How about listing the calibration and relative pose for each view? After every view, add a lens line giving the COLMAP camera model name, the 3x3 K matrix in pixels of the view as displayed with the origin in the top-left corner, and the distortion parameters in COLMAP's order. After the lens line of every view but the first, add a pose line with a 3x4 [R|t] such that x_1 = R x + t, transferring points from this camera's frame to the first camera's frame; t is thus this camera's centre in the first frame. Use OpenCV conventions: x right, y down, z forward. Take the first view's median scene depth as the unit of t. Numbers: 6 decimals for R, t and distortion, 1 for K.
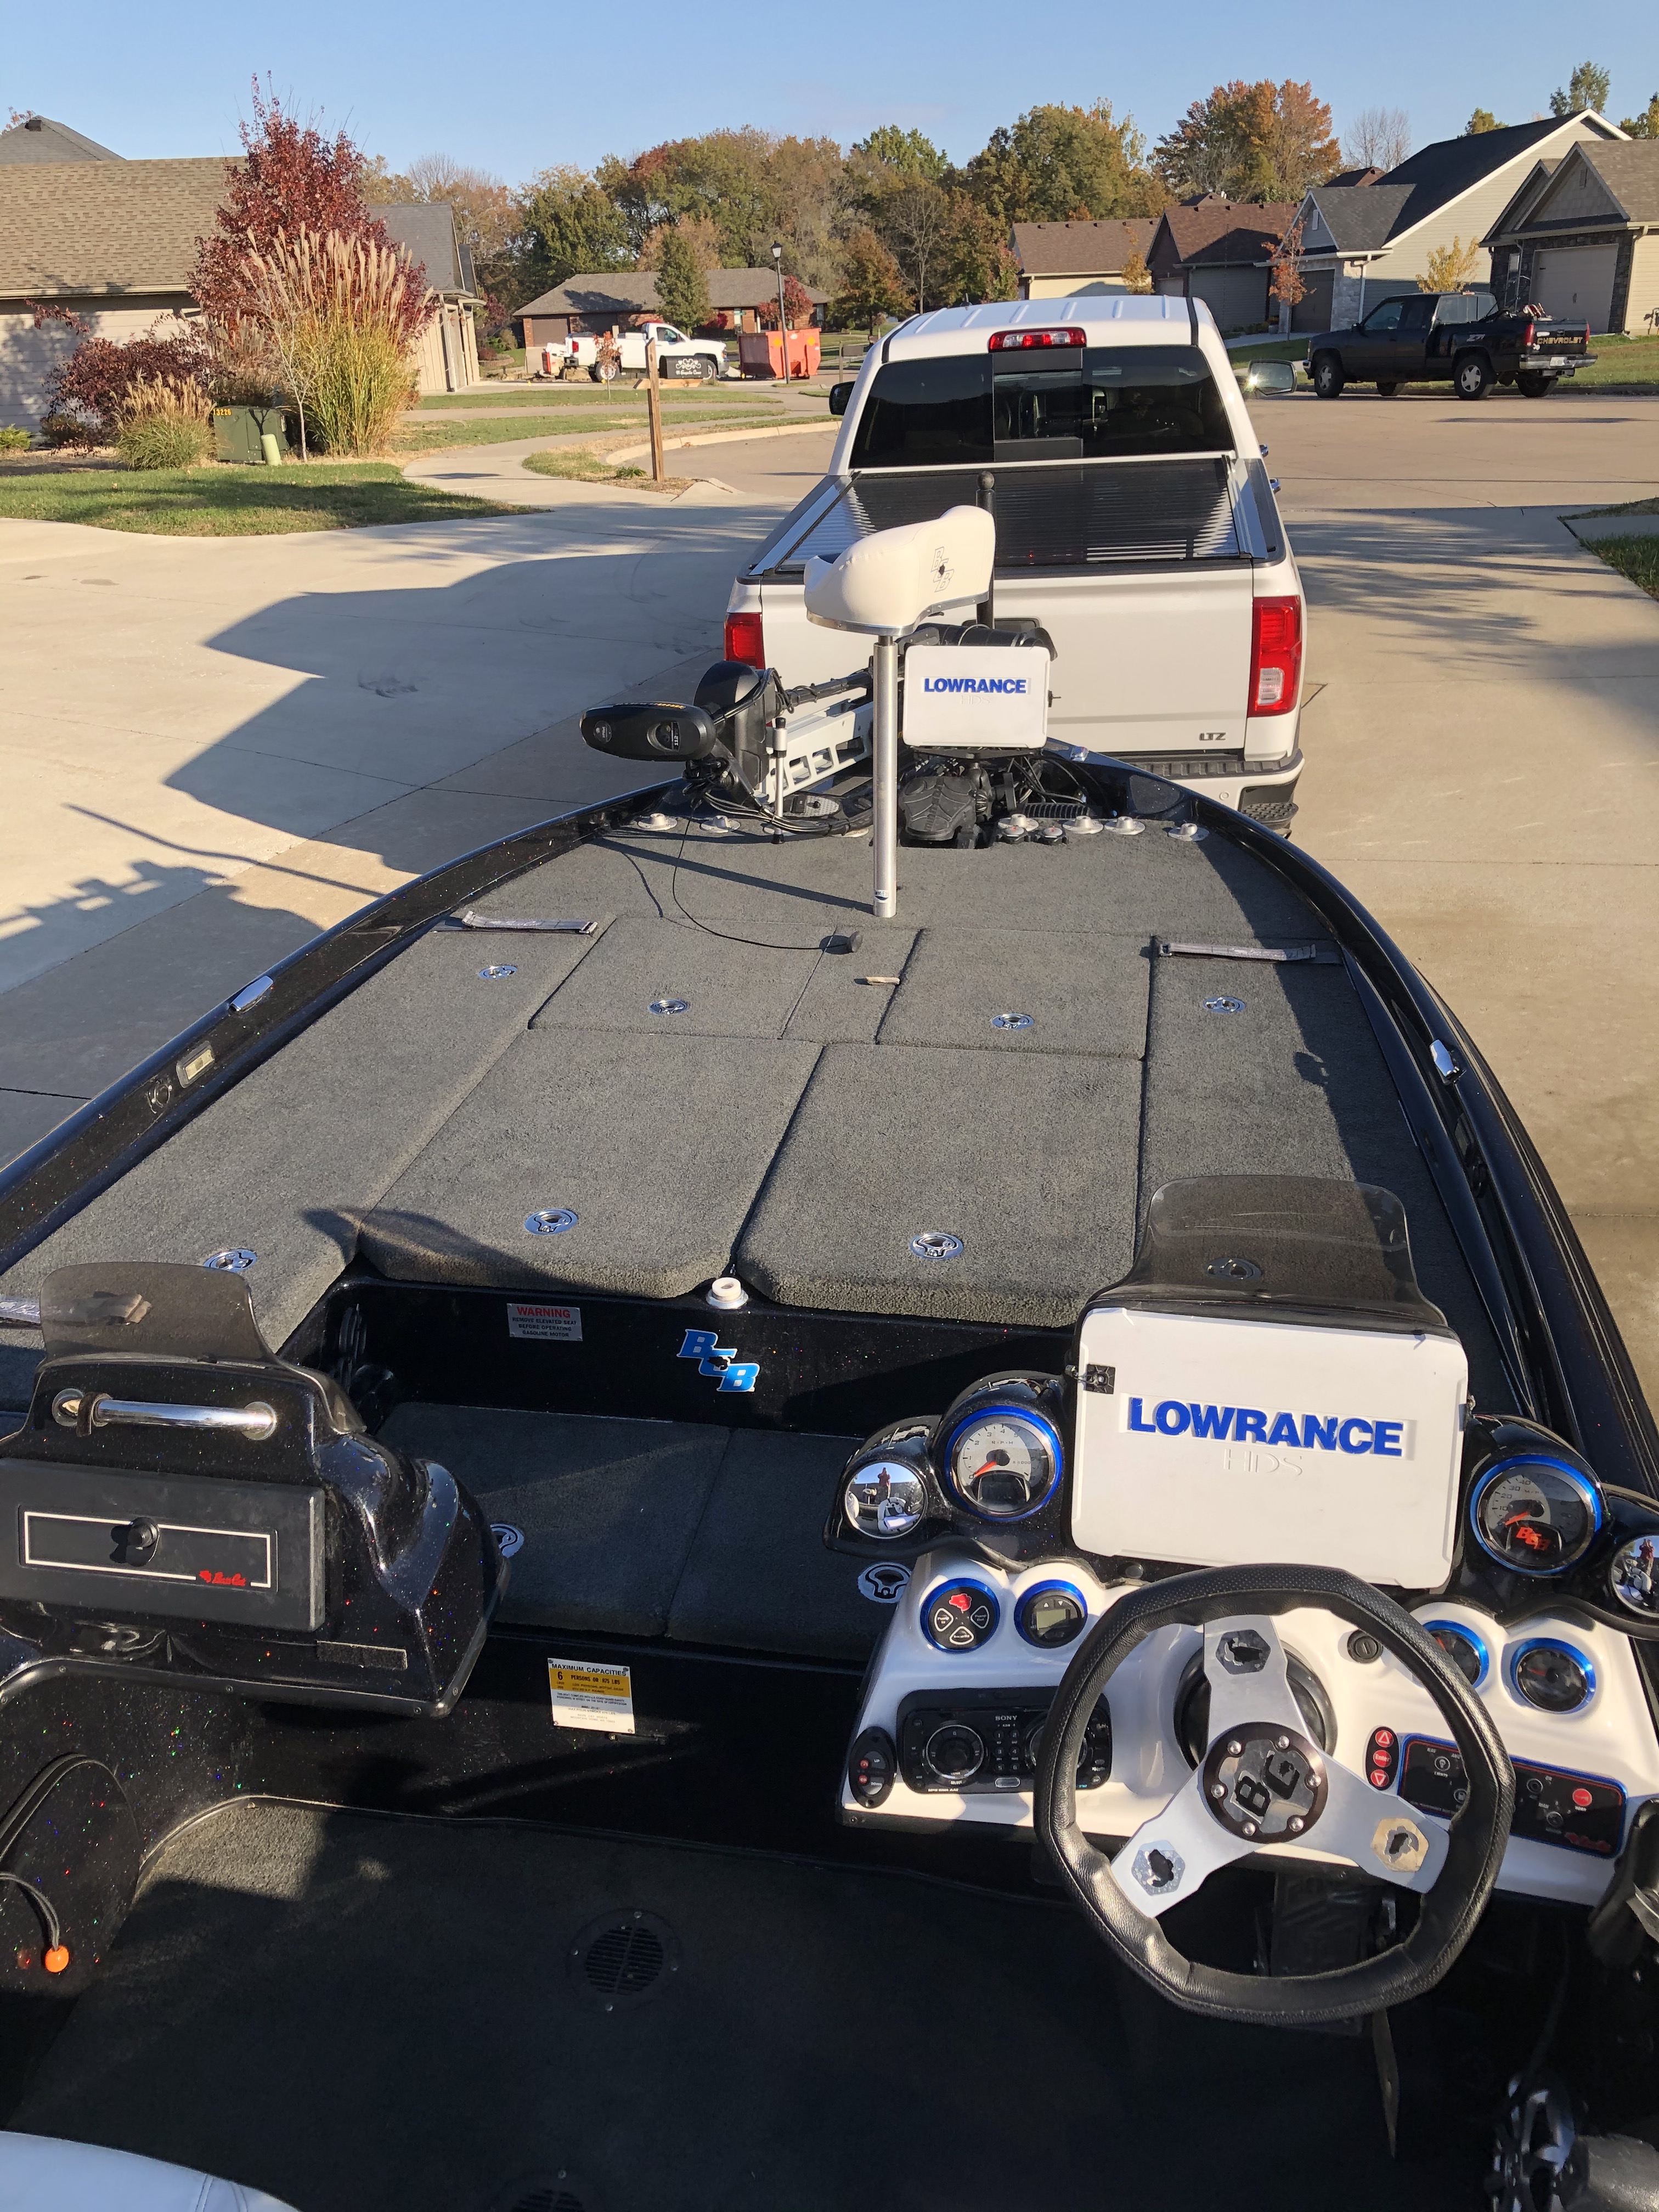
lens RADIAL K [[1783.3, 0, 844.2], [0, 1783.3, 1104.5], [0, 0, 1]] dist [0.010930, 0.005277]
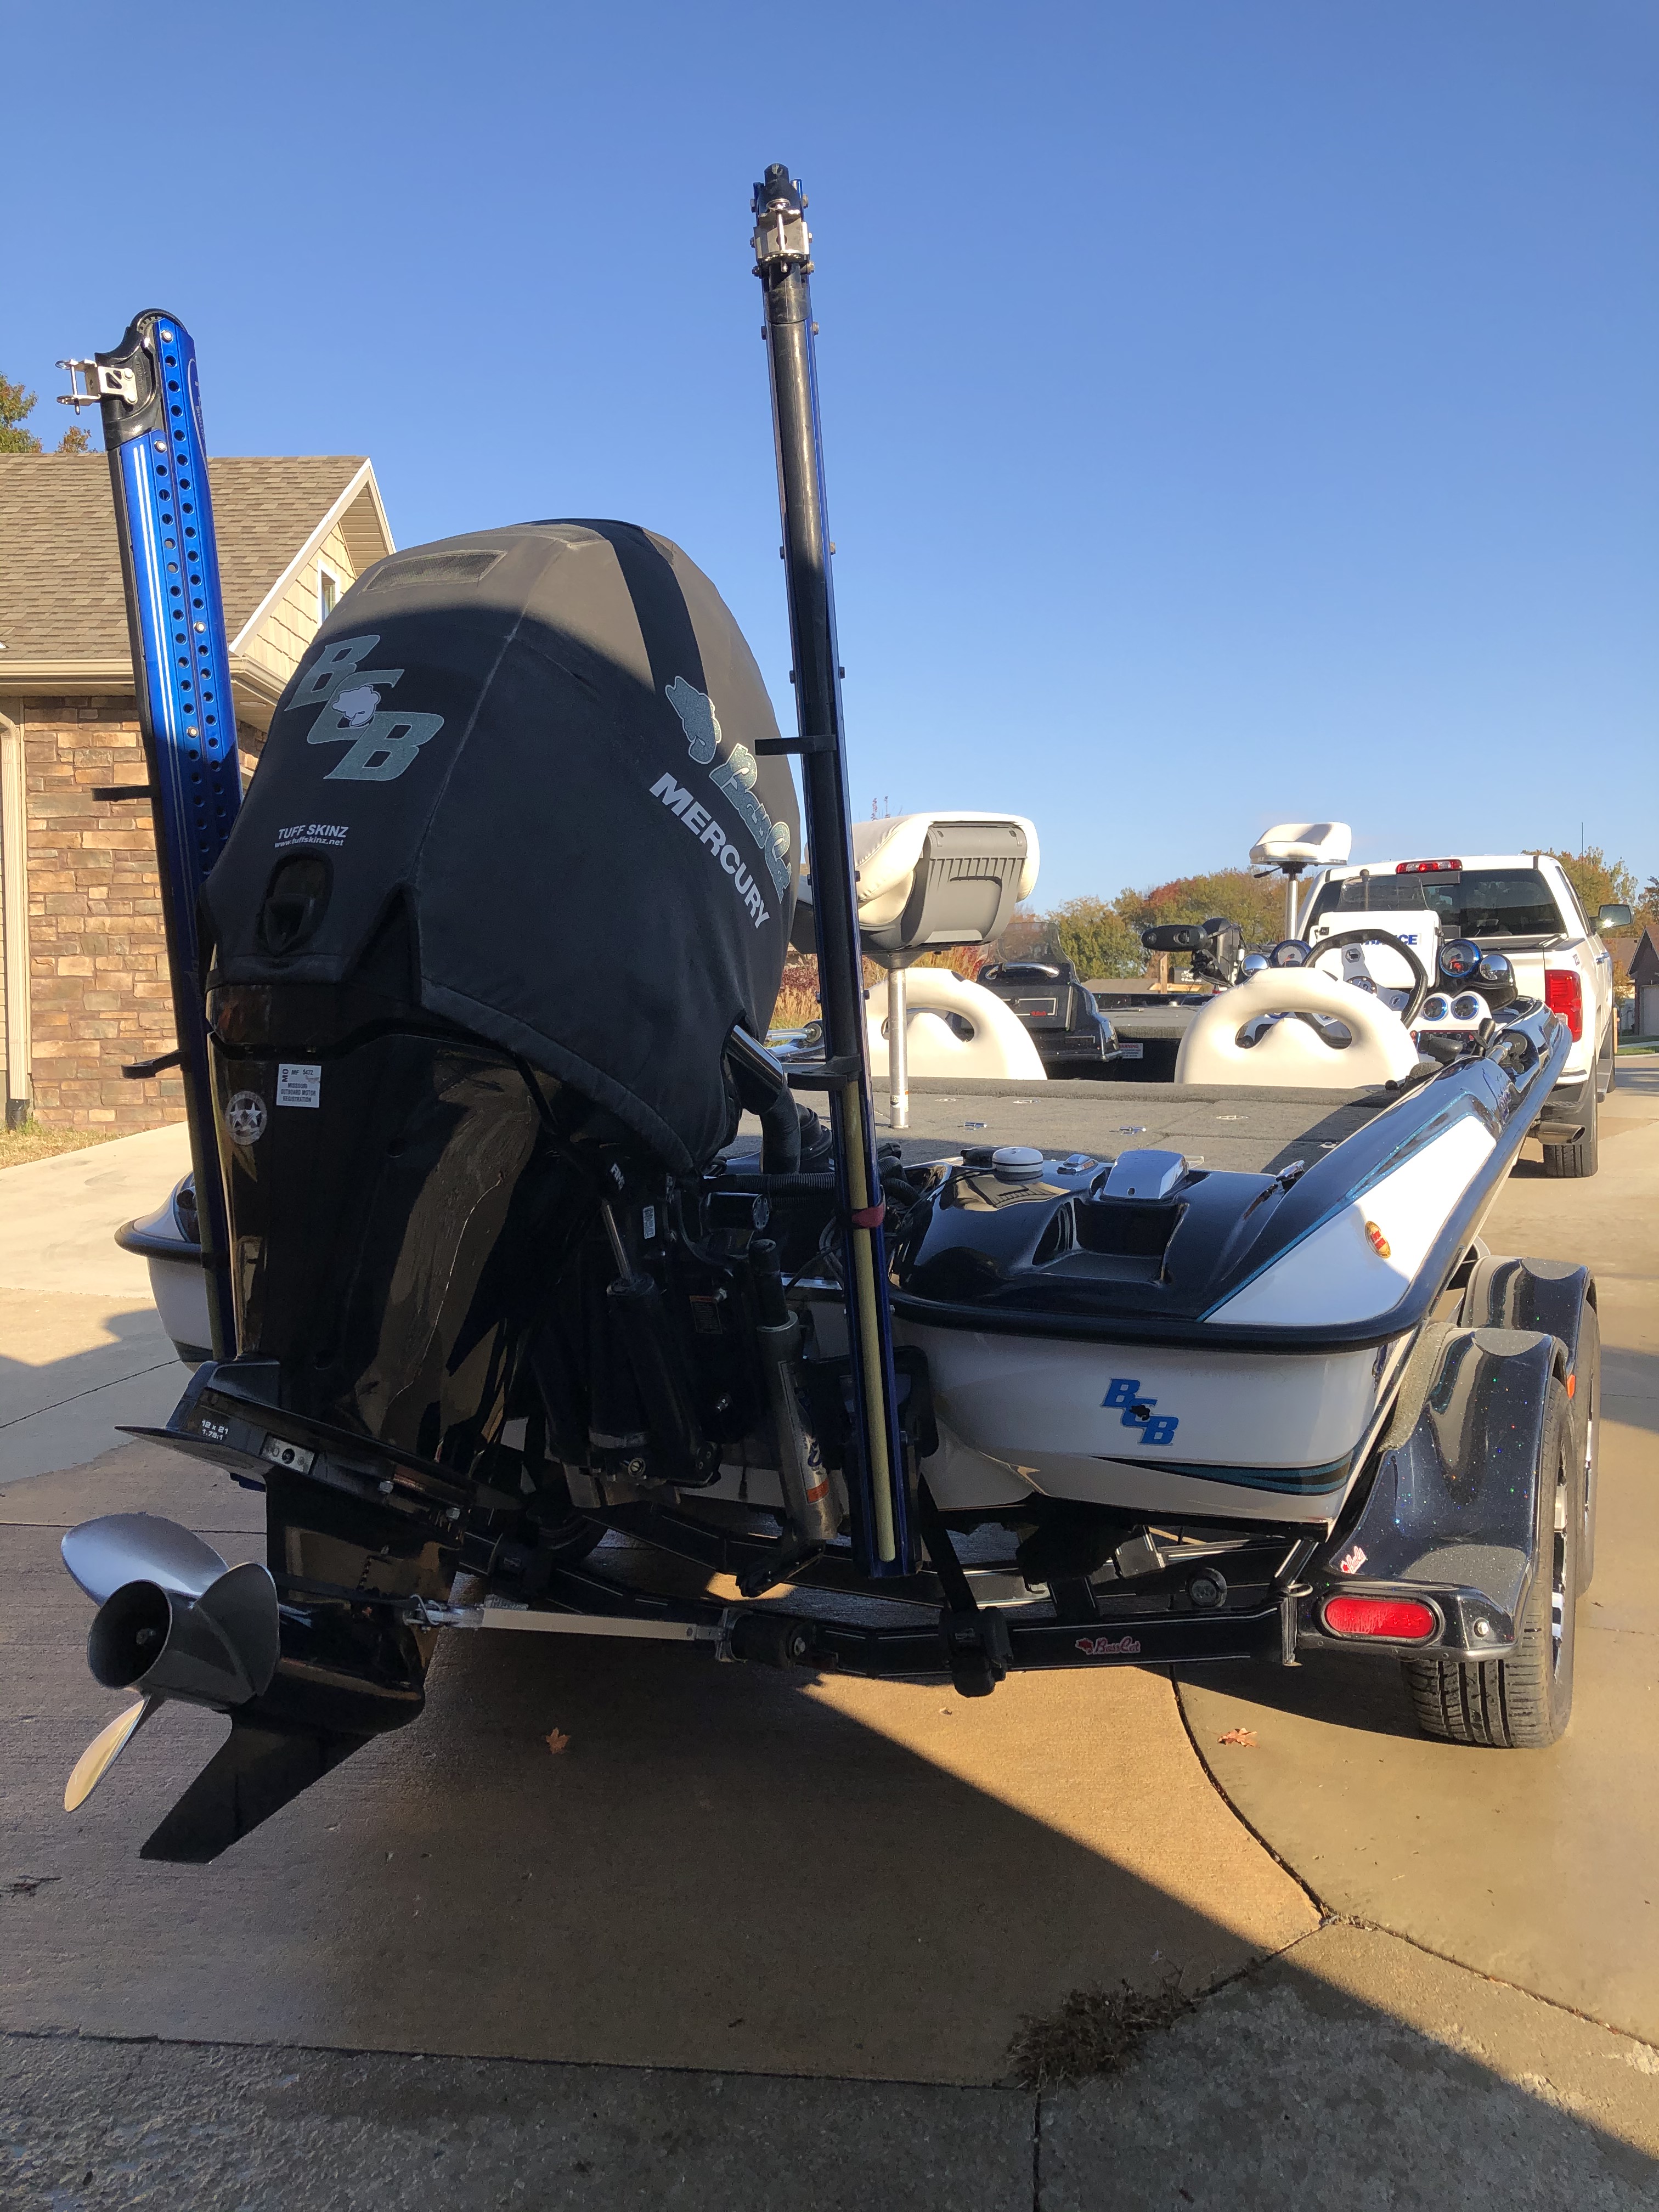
lens RADIAL K [[1783.3, 0, 825.3], [0, 1783.3, 1108.3], [0, 0, 1]] dist [0.010930, 0.005277]
pose [[0.960738, 0.043910, -0.273960, 0.037953], [-0.140069, 0.929096, -0.342287, 0.370452], [0.239505, 0.367222, 0.898769, -0.442386]]
